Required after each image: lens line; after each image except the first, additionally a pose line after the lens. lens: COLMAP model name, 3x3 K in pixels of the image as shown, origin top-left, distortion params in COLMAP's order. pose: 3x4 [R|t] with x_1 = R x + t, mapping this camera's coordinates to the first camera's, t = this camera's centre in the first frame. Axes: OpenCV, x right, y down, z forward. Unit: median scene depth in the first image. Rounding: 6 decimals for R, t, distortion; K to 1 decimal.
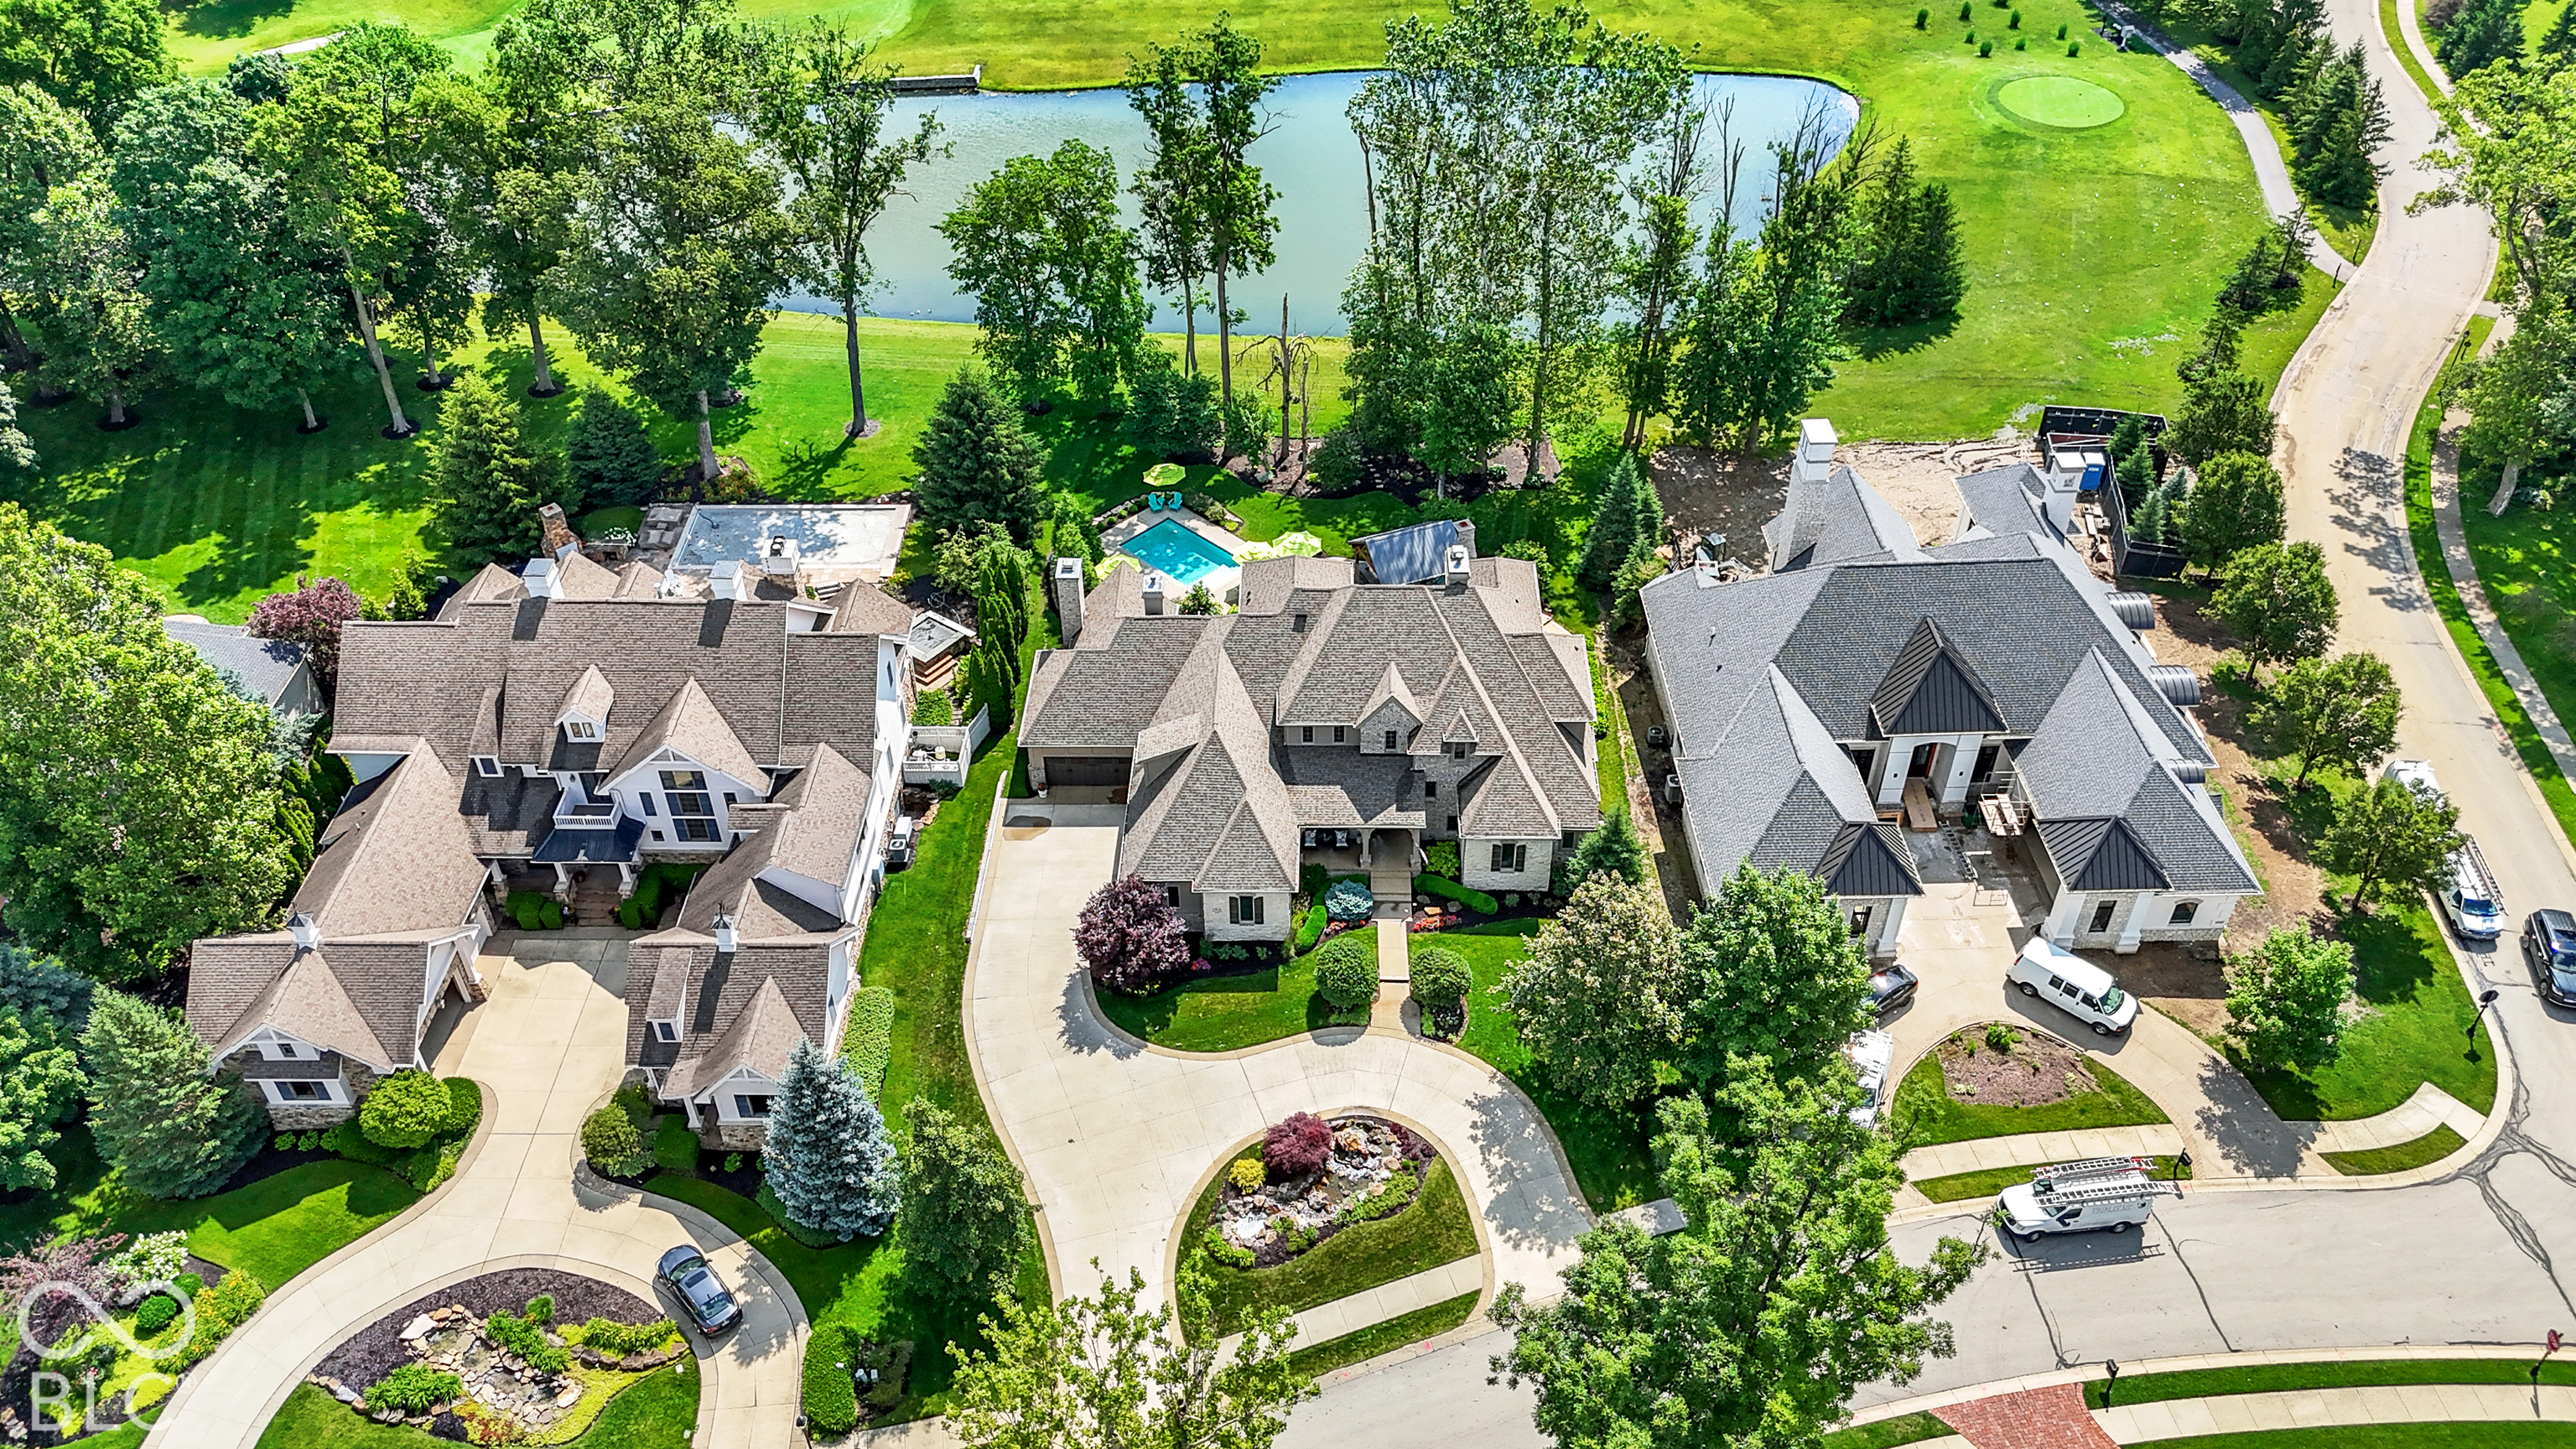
lens RADIAL K [[1912.4, 0, 1305.9], [0, 1912.4, 730.1], [0, 0, 1]] dist [0.050985, -0.041060]
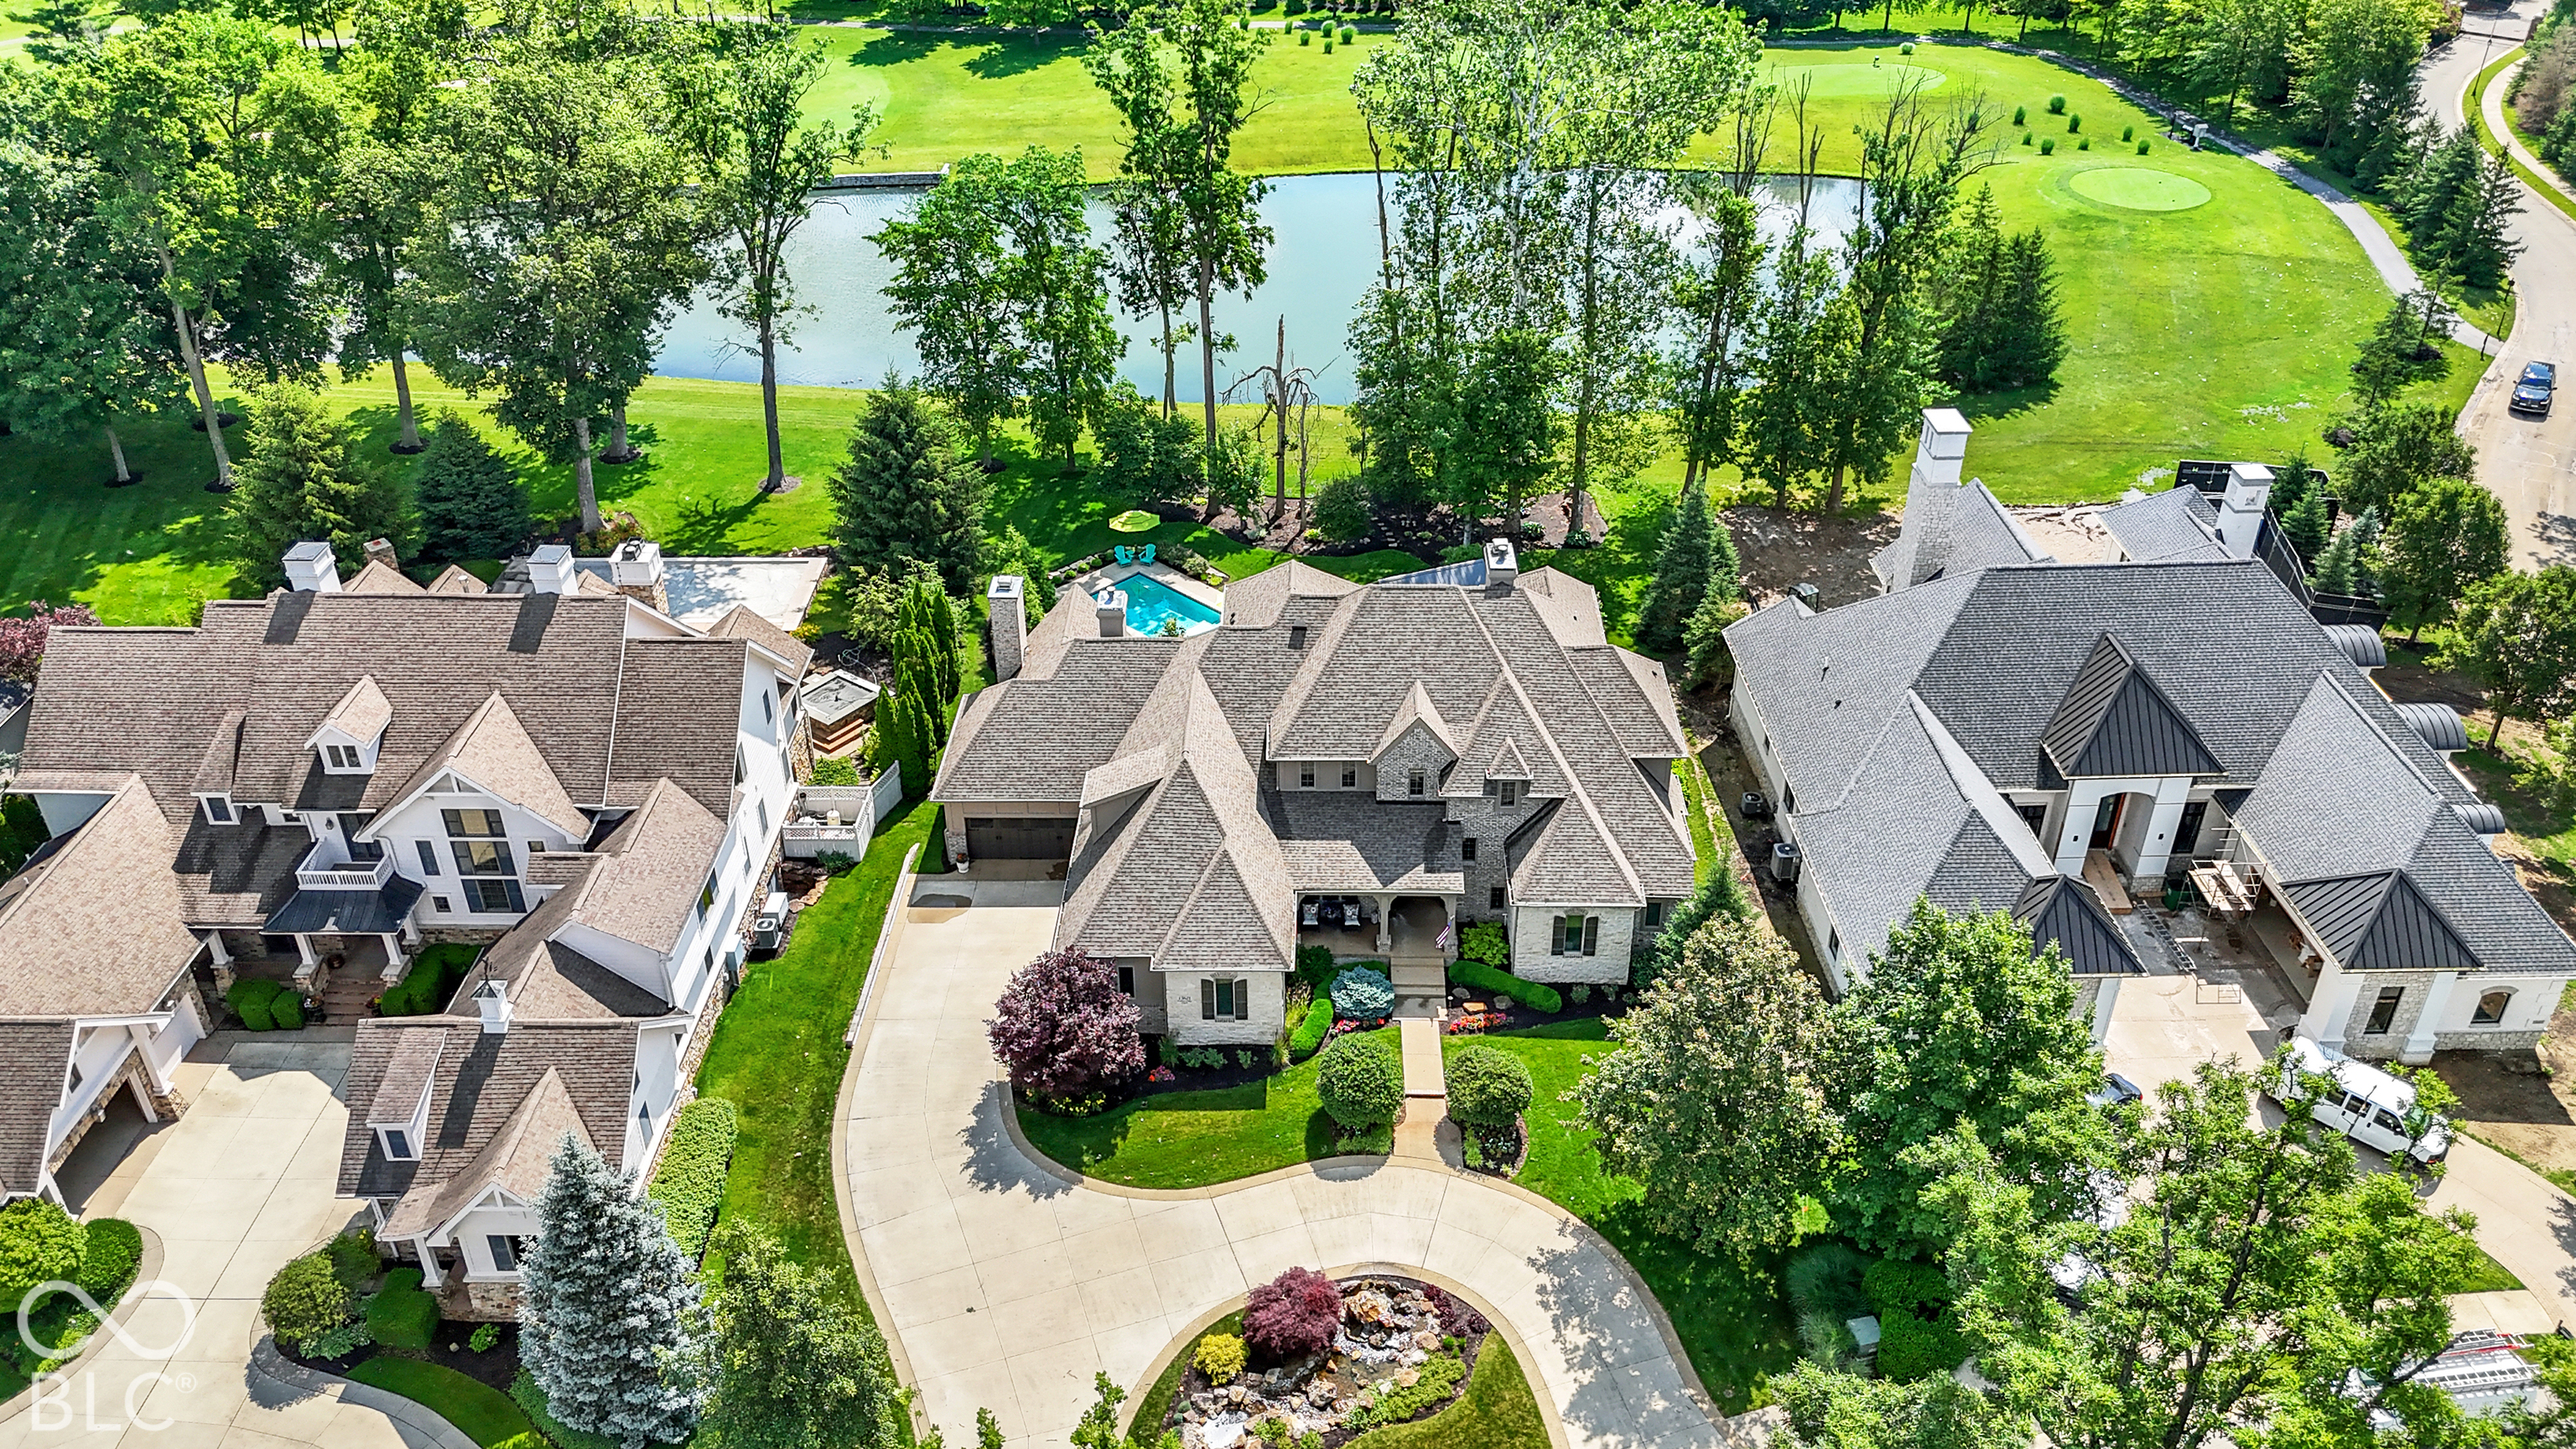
lens RADIAL K [[1912.4, 0, 1305.9], [0, 1912.4, 730.1], [0, 0, 1]] dist [0.050985, -0.041060]
pose [[0.999994, 0.002793, 0.002242, -0.001384], [-0.002450, 0.990070, -0.140554, 0.086821], [-0.002613, 0.140547, 0.990070, 0.228815]]
